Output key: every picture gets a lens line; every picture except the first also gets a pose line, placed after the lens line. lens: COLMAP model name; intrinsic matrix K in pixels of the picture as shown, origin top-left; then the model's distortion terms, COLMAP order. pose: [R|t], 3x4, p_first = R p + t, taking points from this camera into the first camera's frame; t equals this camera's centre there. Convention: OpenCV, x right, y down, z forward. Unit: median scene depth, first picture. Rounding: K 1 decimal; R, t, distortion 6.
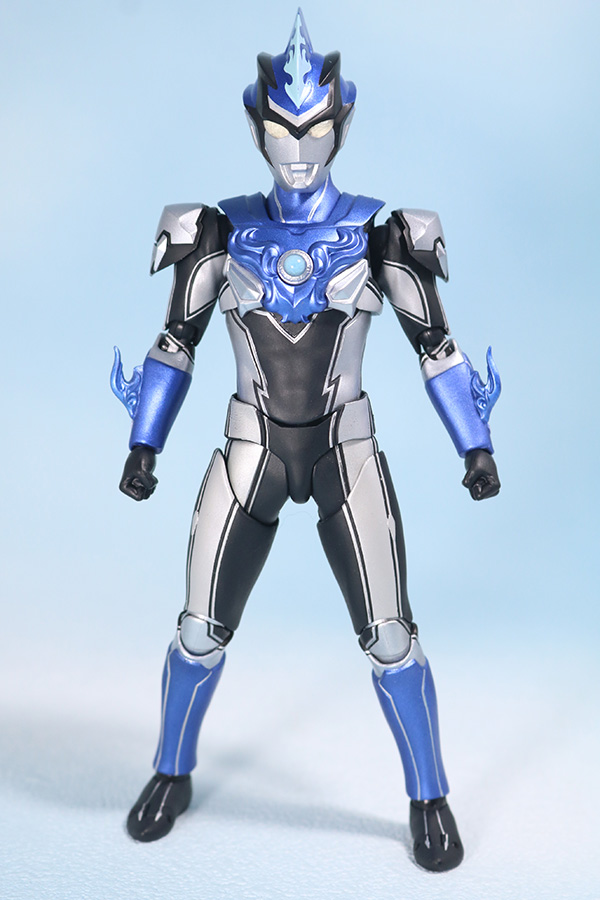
lens RADIAL K [[1831.1, 0, 301.9], [0, 1831.1, 454.3], [0, 0, 1]] dist [0.190275, 0.000000]
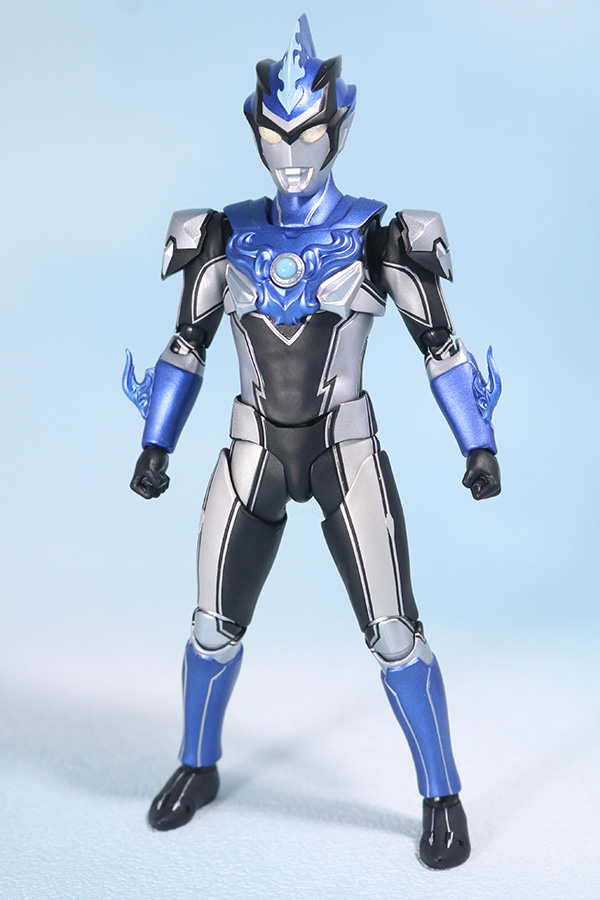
lens RADIAL K [[1831.1, 0, 291.7], [0, 1831.1, 453.3], [0, 0, 1]] dist [0.190275, 0.000000]
pose [[0.989318, -0.000140, -0.145776, 0.140364], [0.000702, 0.999993, 0.003805, -0.004205], [0.145775, -0.003867, 0.989310, -0.005414]]
